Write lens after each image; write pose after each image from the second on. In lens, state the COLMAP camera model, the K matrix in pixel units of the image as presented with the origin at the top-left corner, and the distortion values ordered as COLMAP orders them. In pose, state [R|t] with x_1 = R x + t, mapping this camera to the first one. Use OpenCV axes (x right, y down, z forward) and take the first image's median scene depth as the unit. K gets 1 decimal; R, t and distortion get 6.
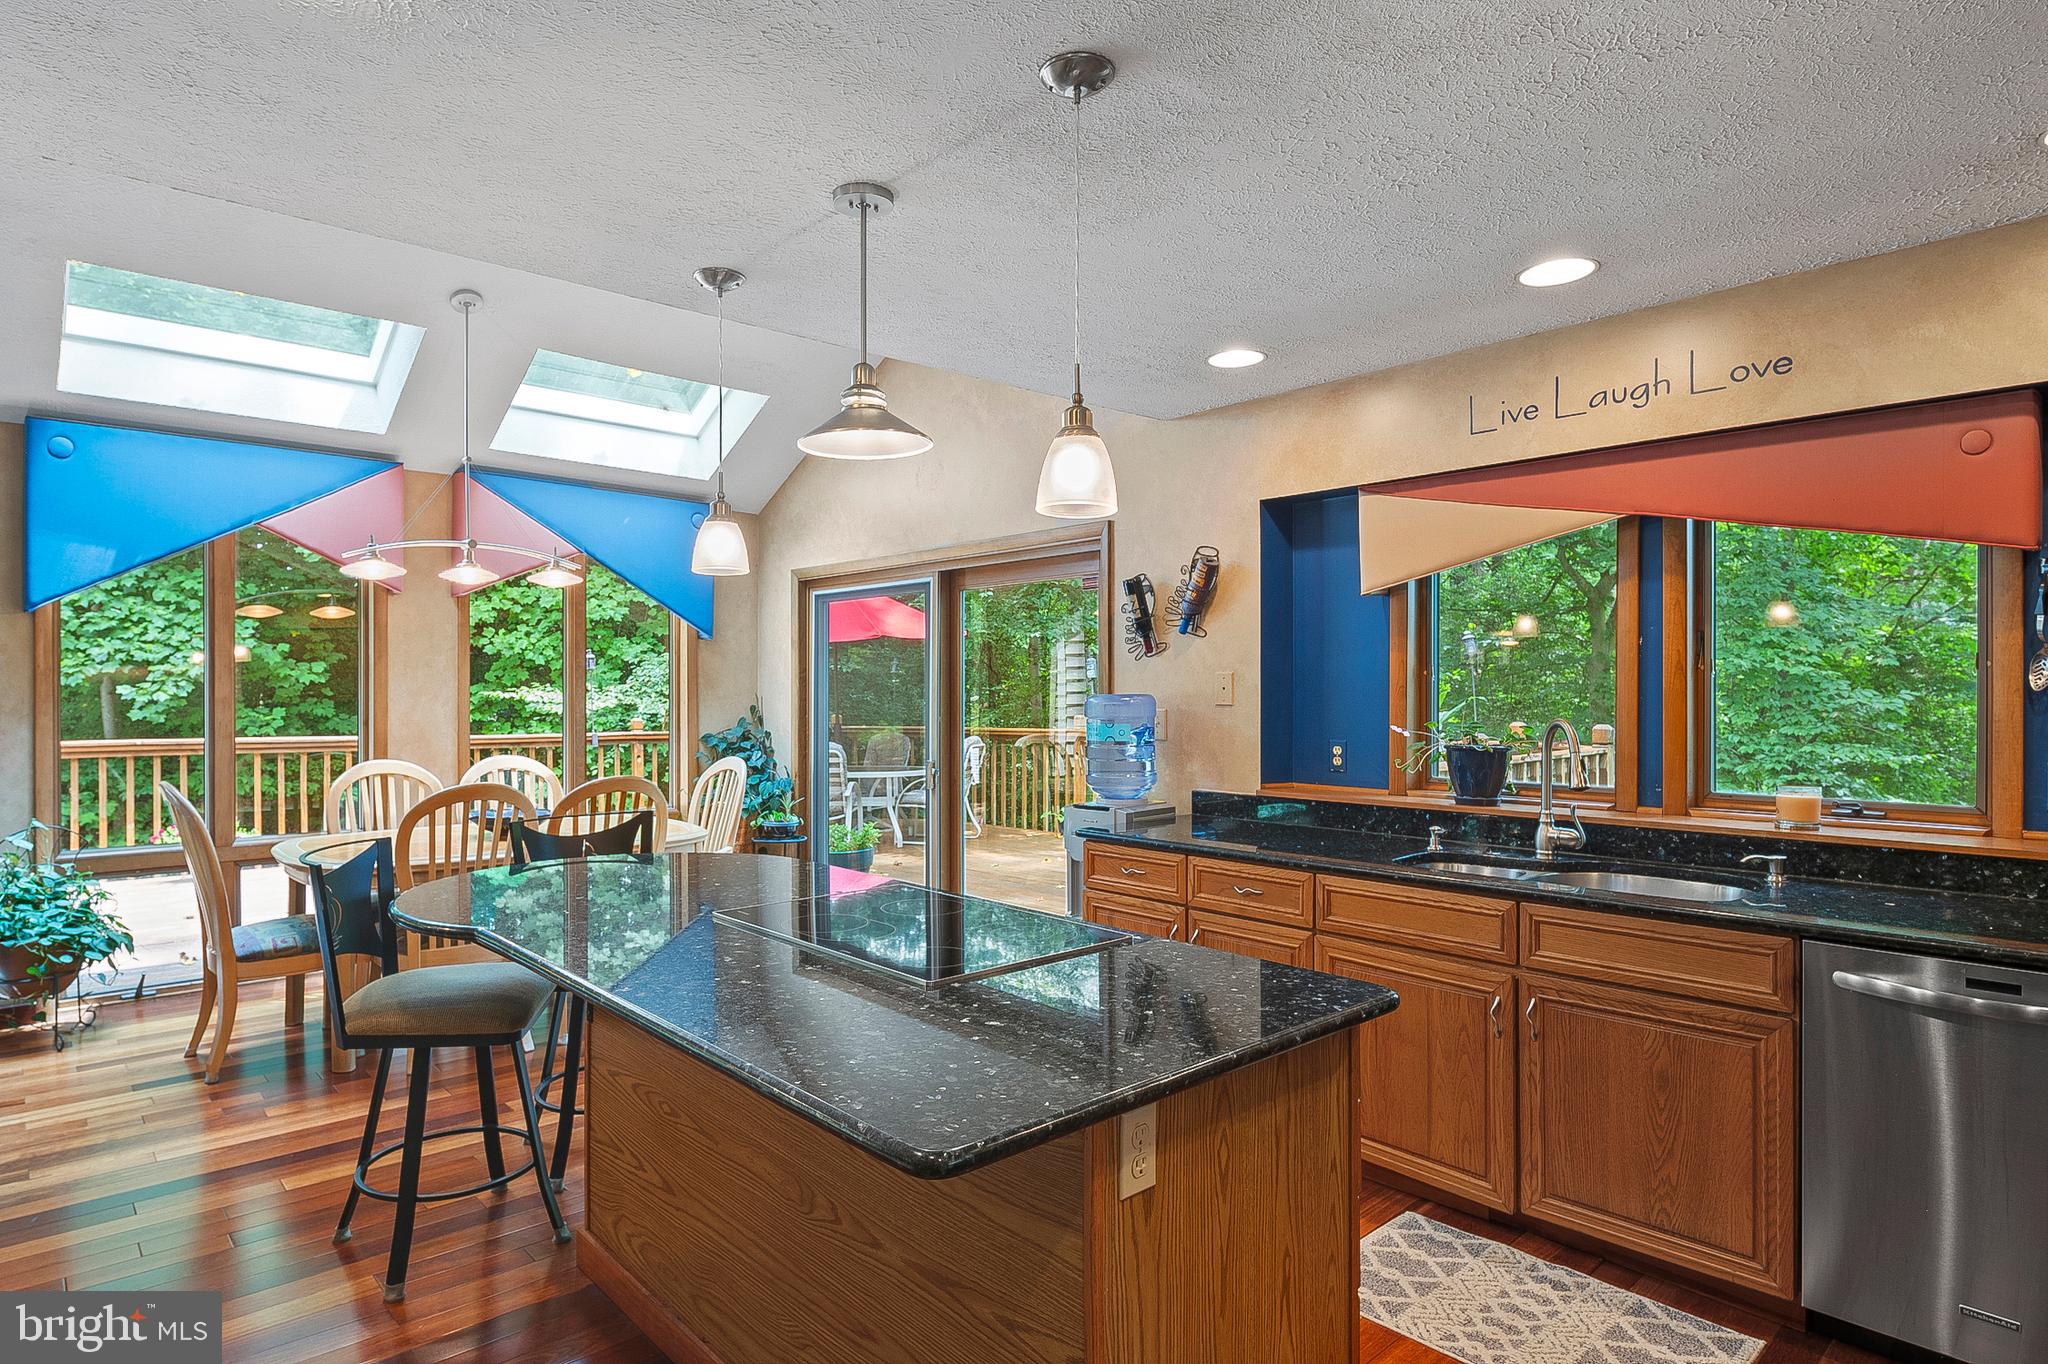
lens RADIAL K [[1113.8, 0, 1024.2], [0, 1113.8, 699.2], [0, 0, 1]] dist [-0.016593, 0.000645]
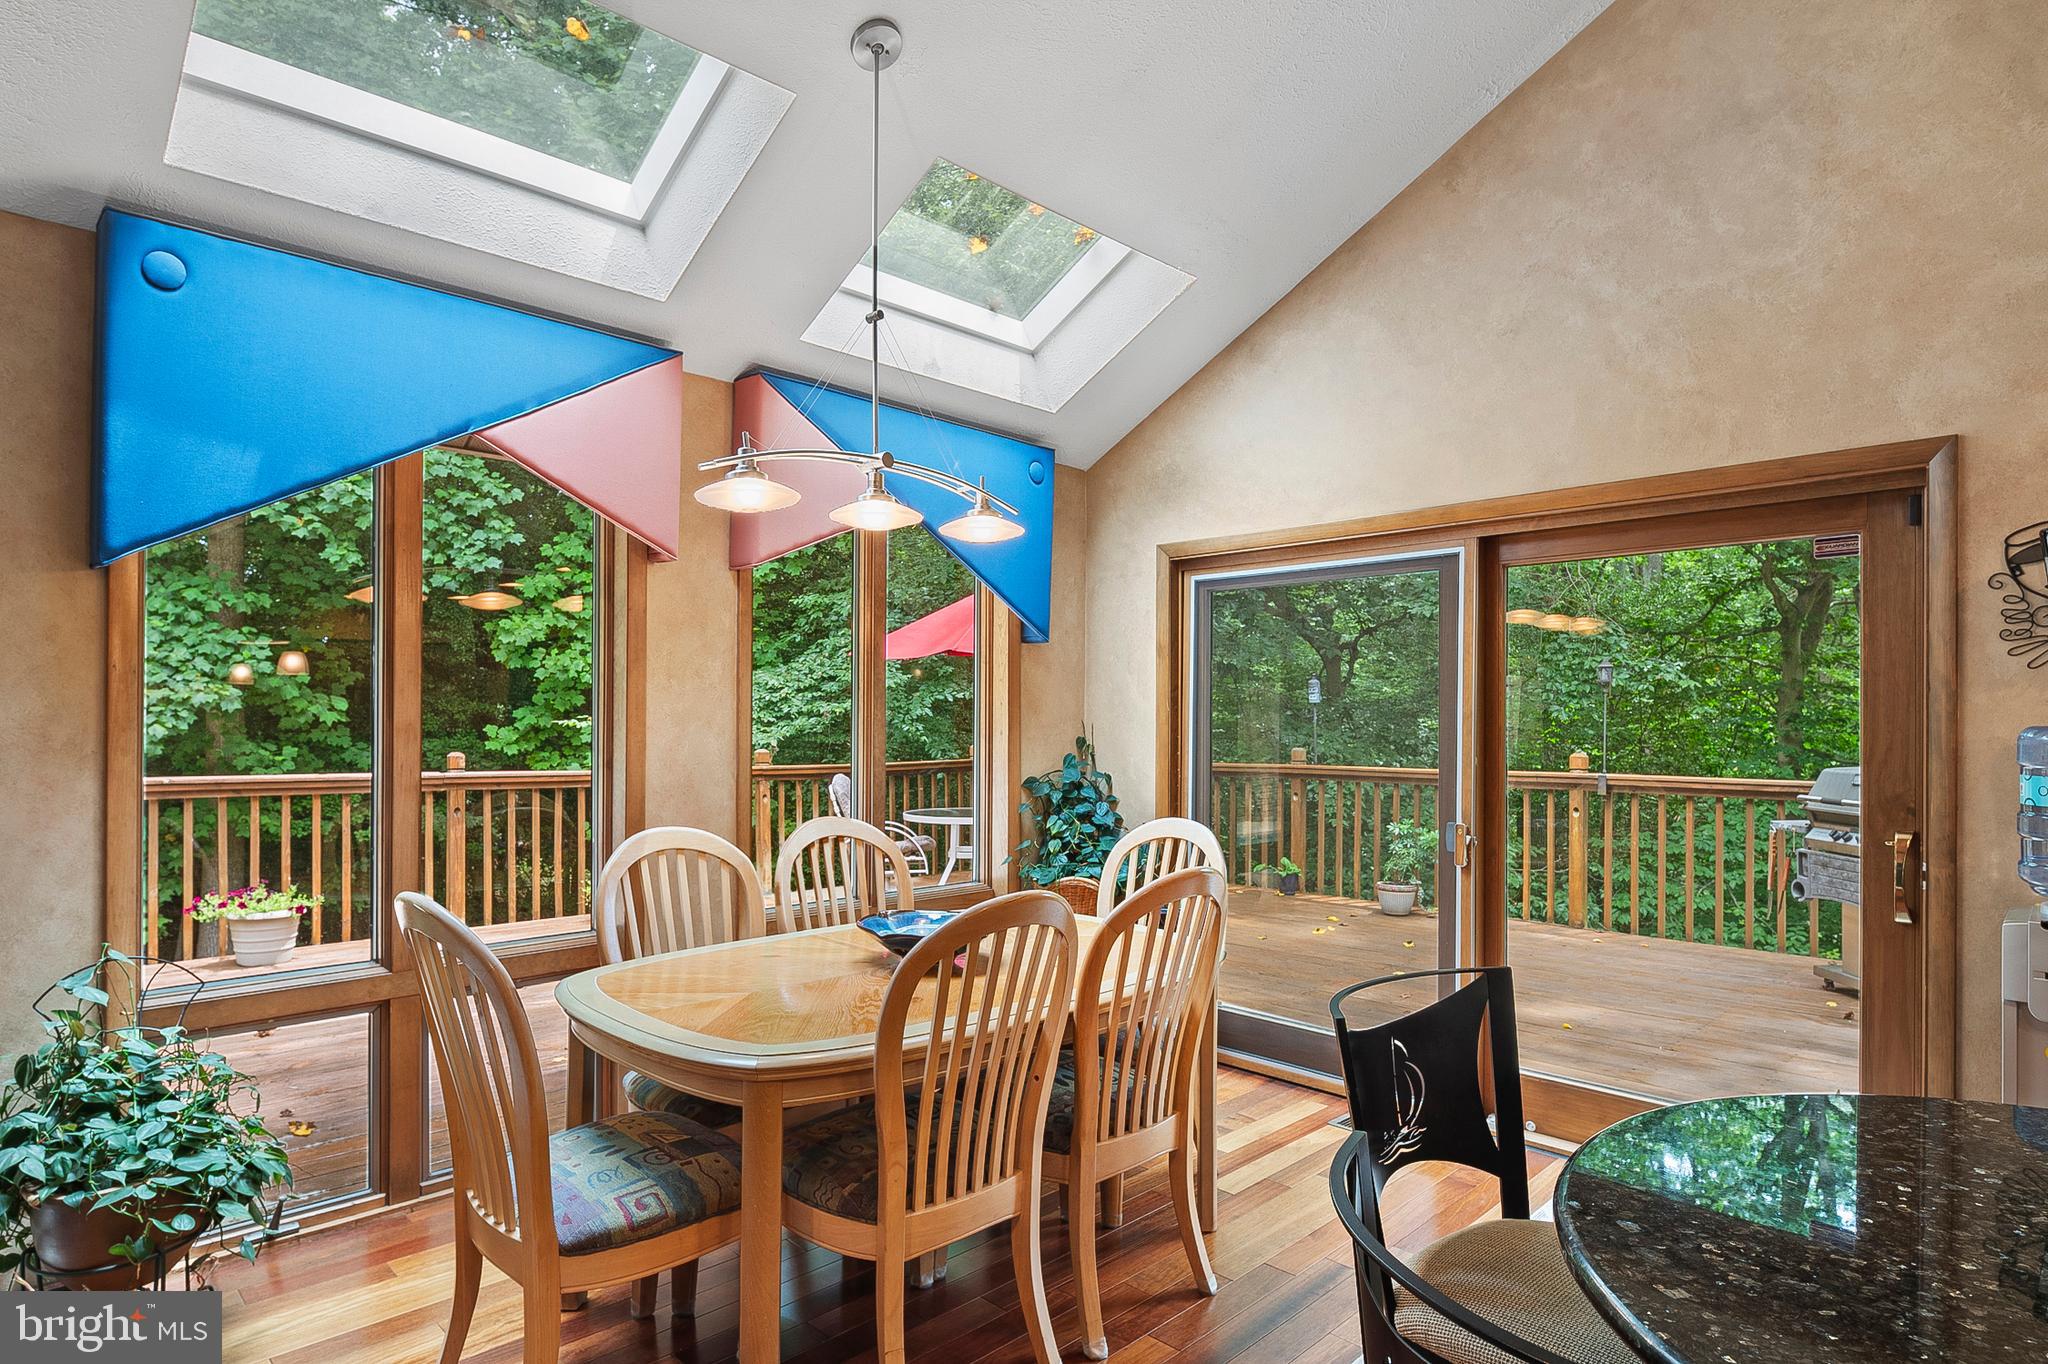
lens RADIAL K [[1113.8, 0, 1017.9], [0, 1113.8, 716.7], [0, 0, 1]] dist [-0.016593, 0.000645]
pose [[0.999578, 0.002333, 0.028971, -0.389629], [-0.001951, 0.999911, -0.013194, 0.001742], [-0.028999, 0.013132, 0.999493, 0.367784]]
